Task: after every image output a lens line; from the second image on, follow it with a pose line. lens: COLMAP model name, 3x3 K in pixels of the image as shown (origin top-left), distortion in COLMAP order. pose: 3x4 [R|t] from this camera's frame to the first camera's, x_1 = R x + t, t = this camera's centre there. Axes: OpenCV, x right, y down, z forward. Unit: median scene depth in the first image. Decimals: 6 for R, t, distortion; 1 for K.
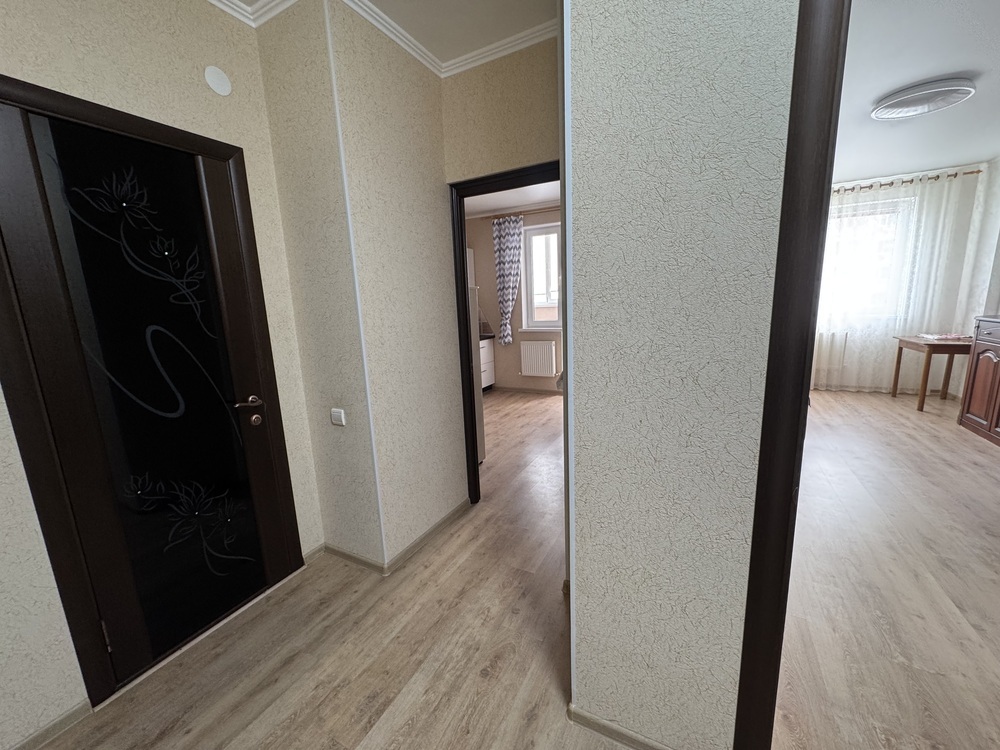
lens RADIAL K [[395.4, 0, 499.9], [0, 395.4, 372.4], [0, 0, 1]] dist [-0.000805, -0.000181]
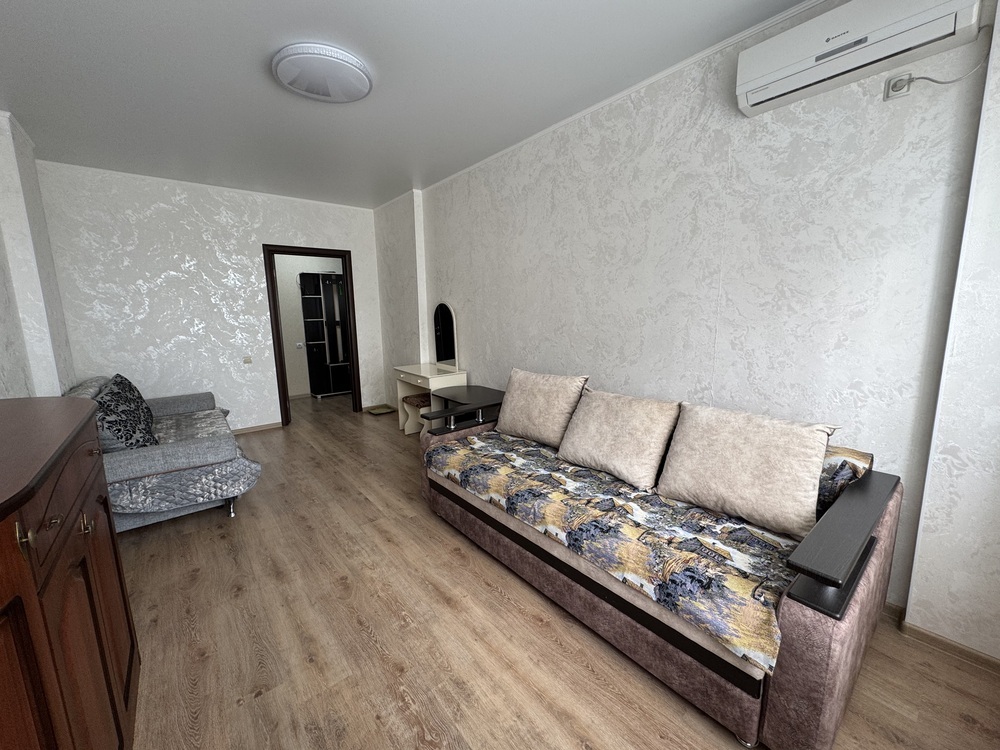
lens RADIAL K [[395.4, 0, 503.5], [0, 395.4, 374.3], [0, 0, 1]] dist [-0.000805, -0.000181]
pose [[-0.393535, 0.194202, -0.898563, 1.092600], [-0.133313, 0.955045, 0.264795, -0.230321], [0.909592, 0.223997, -0.349954, 1.084300]]
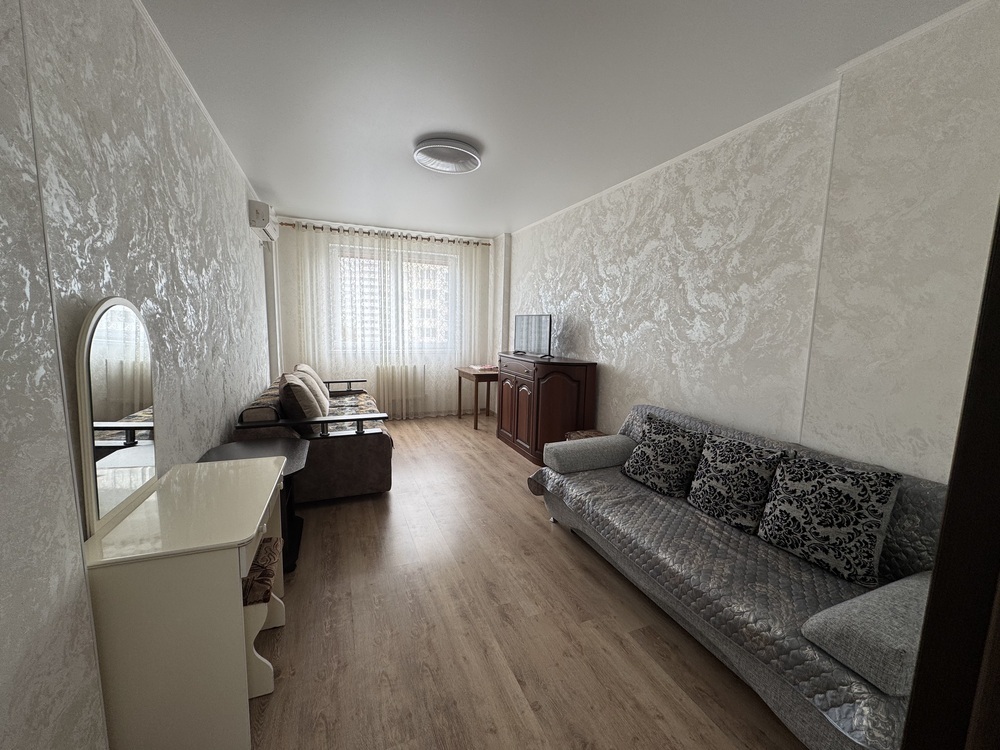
lens RADIAL K [[395.4, 0, 496.8], [0, 395.4, 373.9], [0, 0, 1]] dist [-0.000805, -0.000181]
pose [[0.641880, -0.040825, 0.765717, 0.185808], [0.093663, 0.995279, -0.025452, -0.034906], [-0.761063, 0.088056, 0.642674, 0.158337]]
